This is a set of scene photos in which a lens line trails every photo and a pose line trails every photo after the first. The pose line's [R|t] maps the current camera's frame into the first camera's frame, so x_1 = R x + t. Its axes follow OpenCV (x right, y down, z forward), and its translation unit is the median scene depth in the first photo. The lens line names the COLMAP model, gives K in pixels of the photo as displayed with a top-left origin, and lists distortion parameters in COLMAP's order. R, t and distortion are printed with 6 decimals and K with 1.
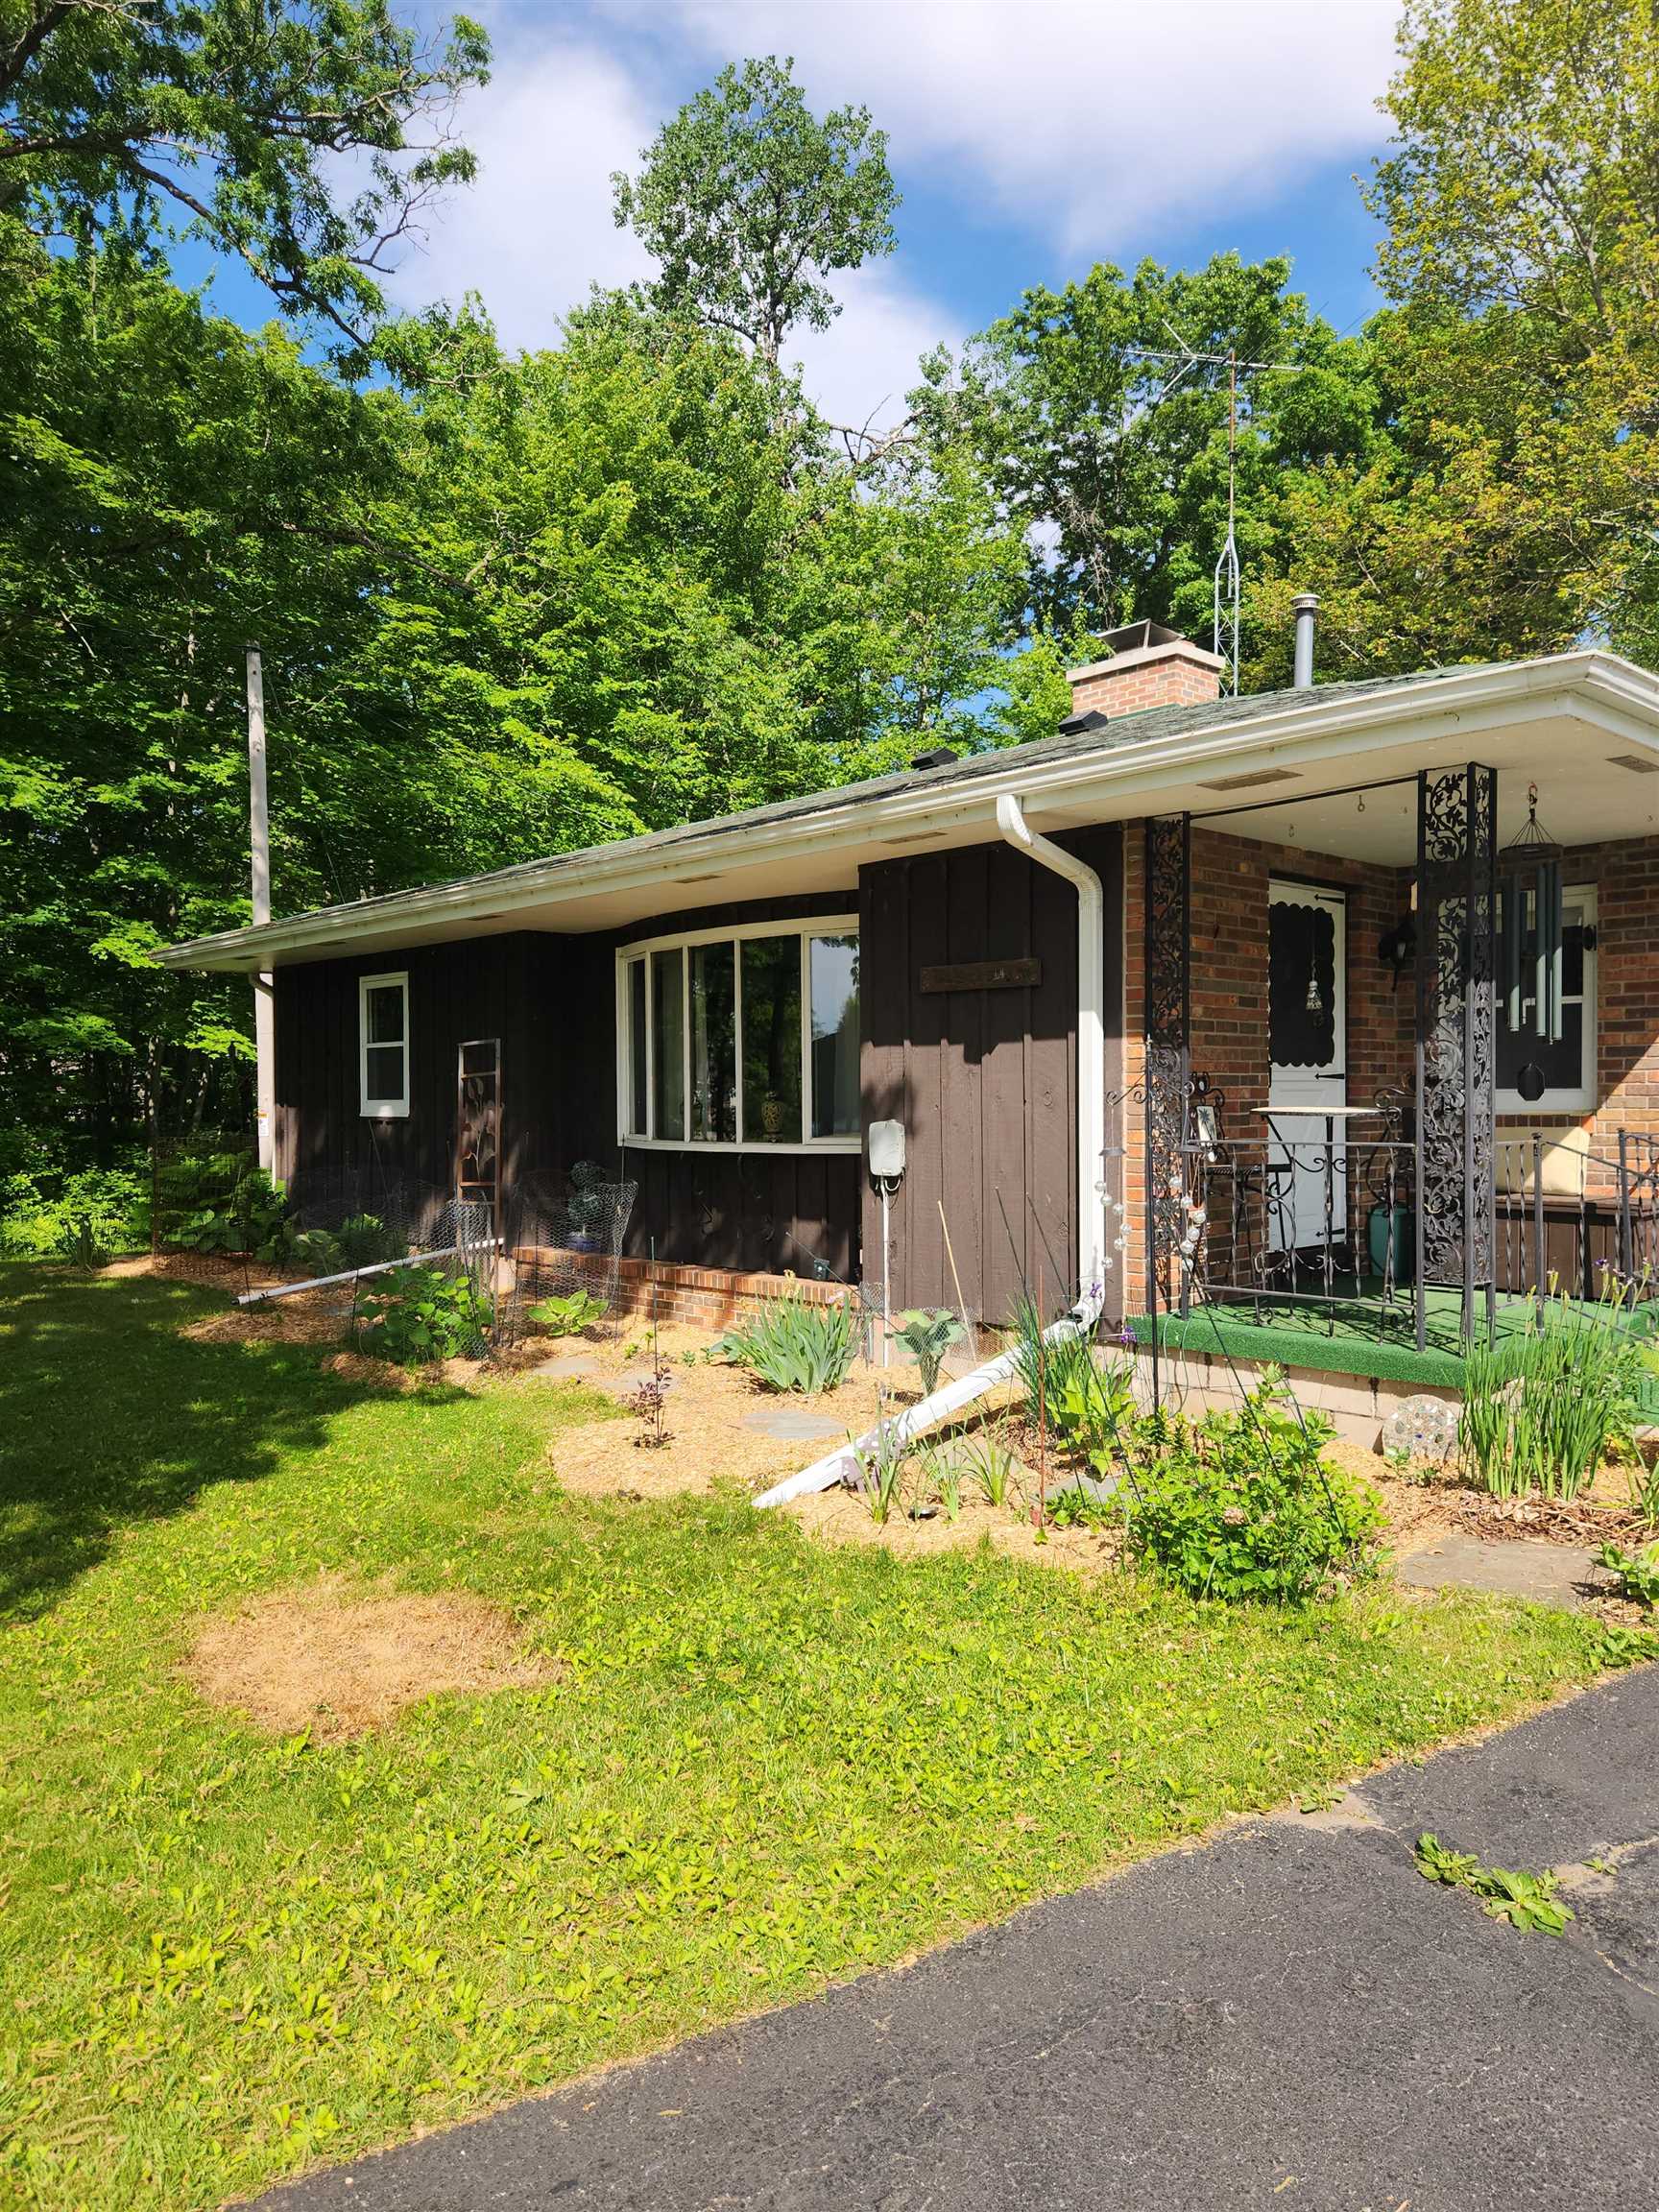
lens RADIAL K [[1476.3, 0, 834.9], [0, 1476.3, 1128.8], [0, 0, 1]] dist [0.101025, -0.115579]
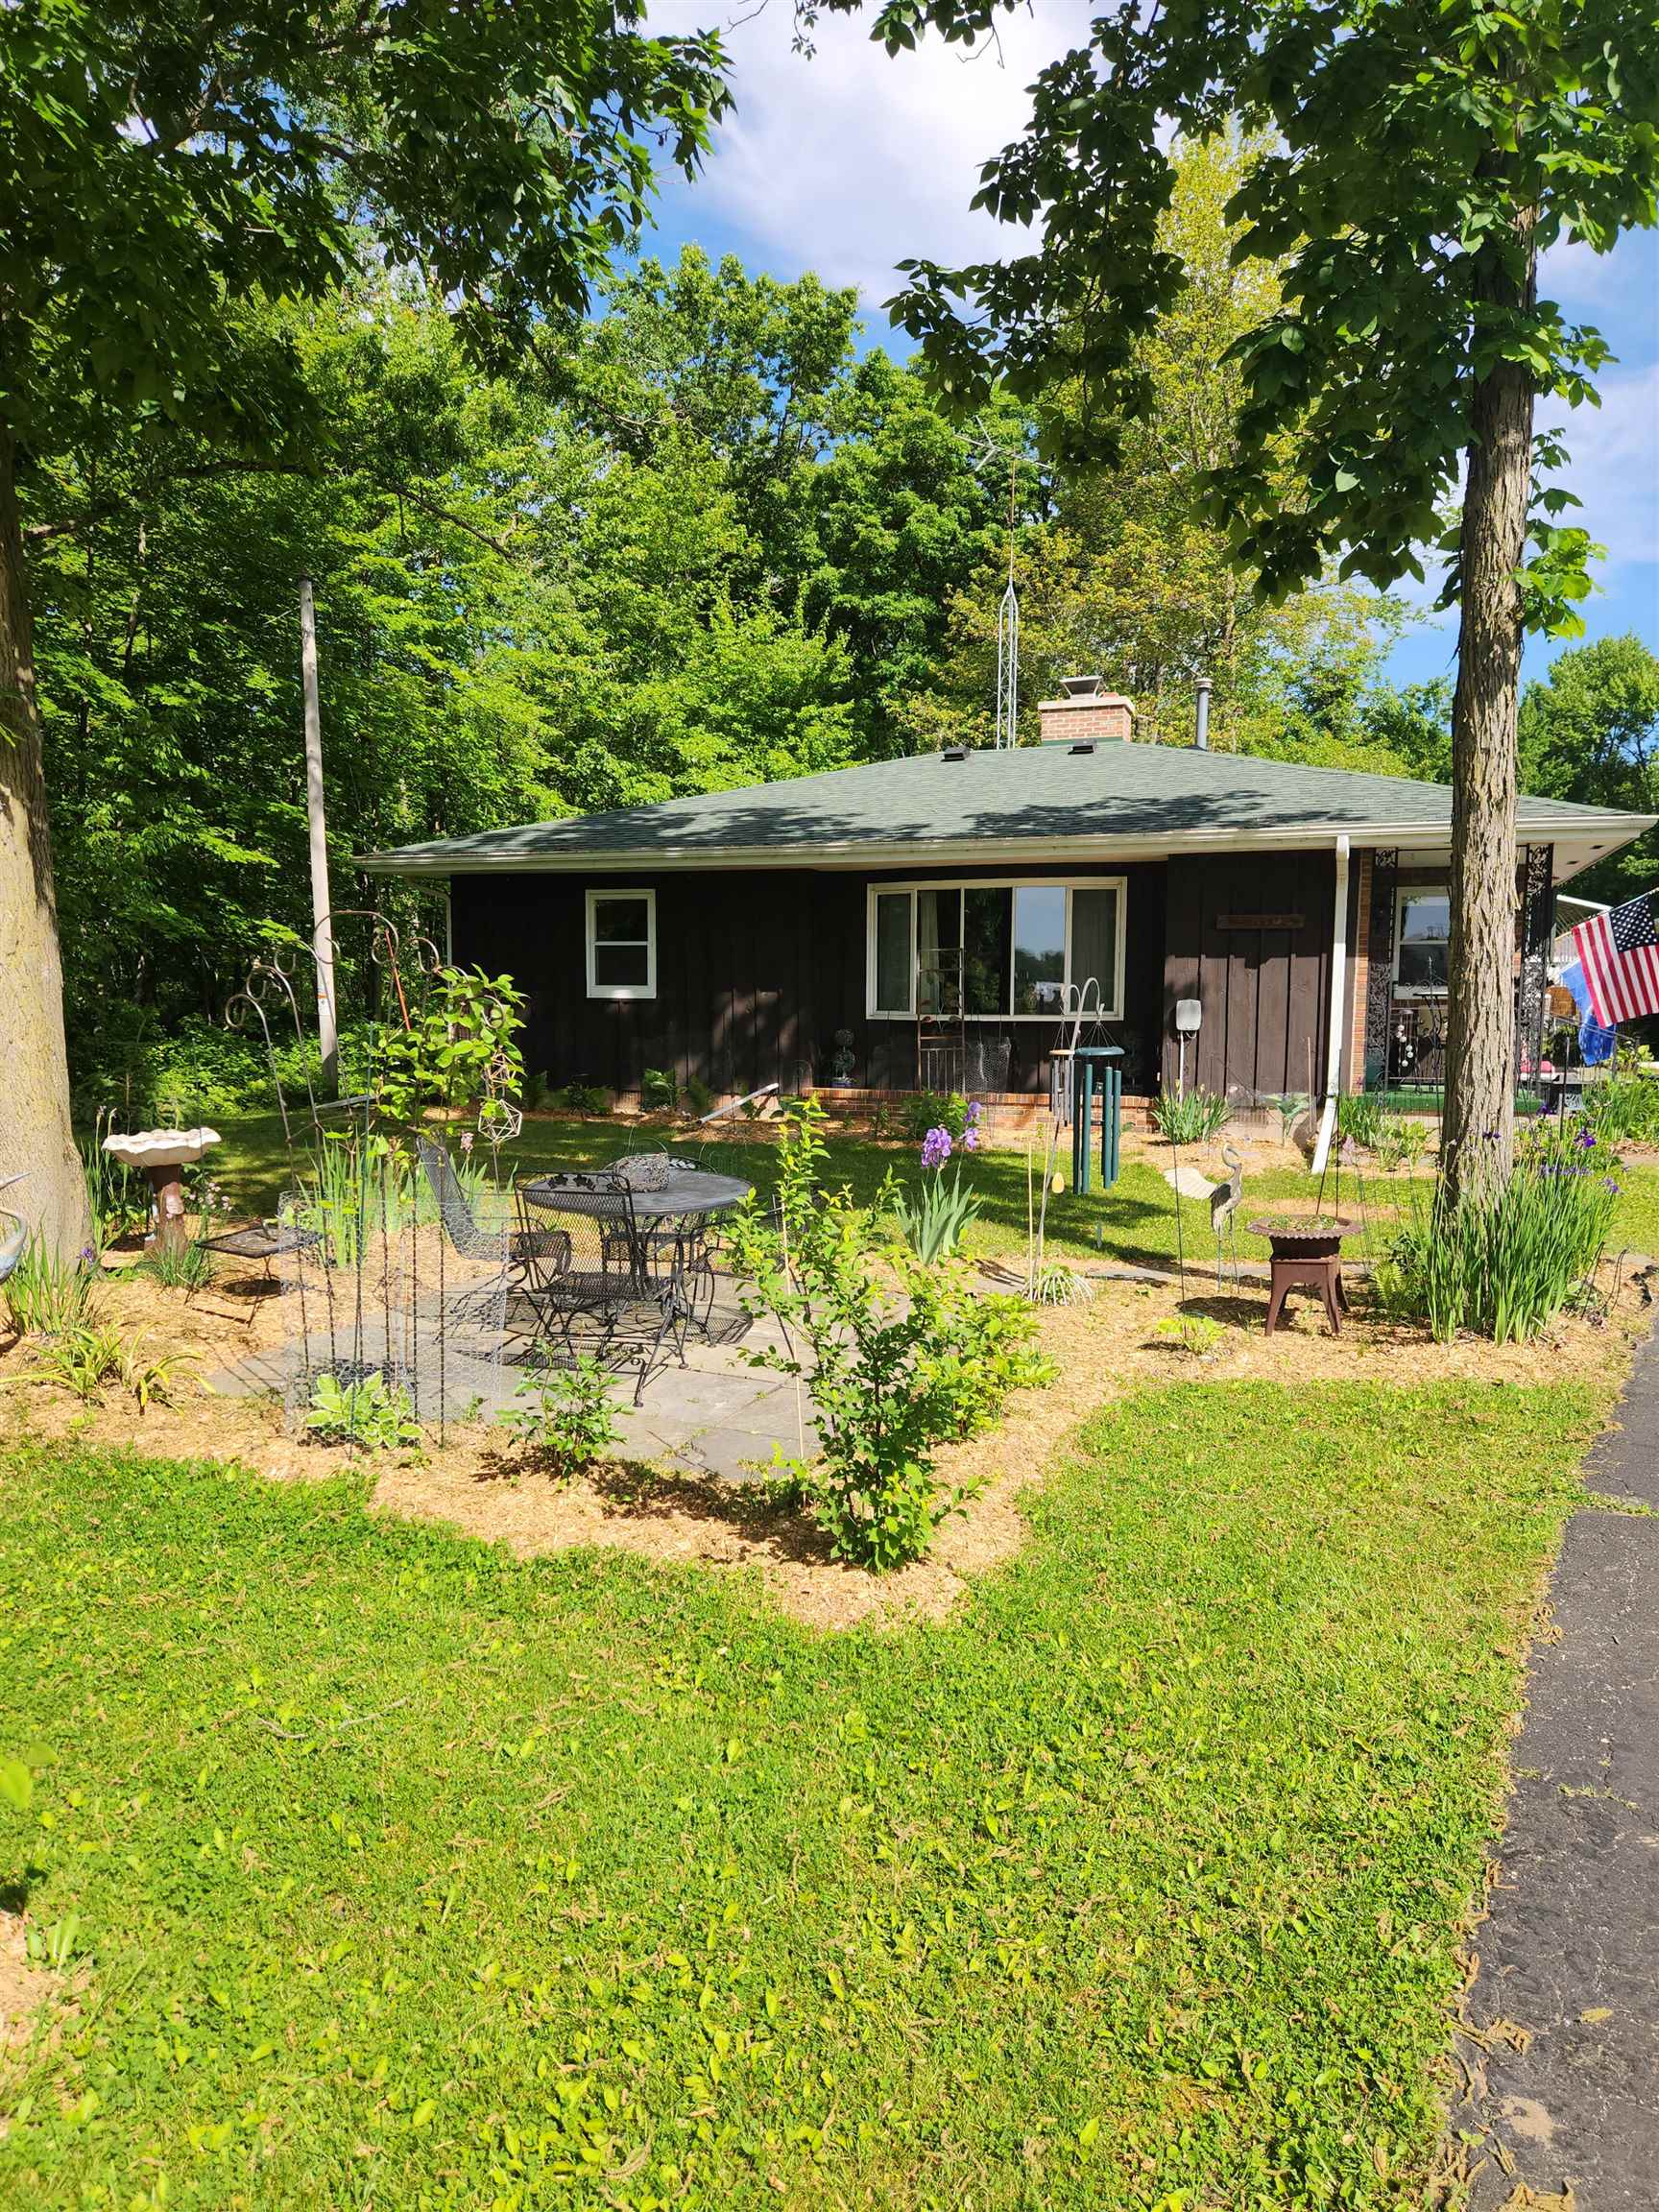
lens RADIAL K [[1476.3, 0, 834.9], [0, 1476.3, 1128.8], [0, 0, 1]] dist [0.101025, -0.115579]
pose [[0.908703, -0.018819, 0.417020, -0.806856], [-0.006935, 0.998165, 0.060156, 0.032952], [-0.417386, -0.057556, 0.906905, -0.342161]]
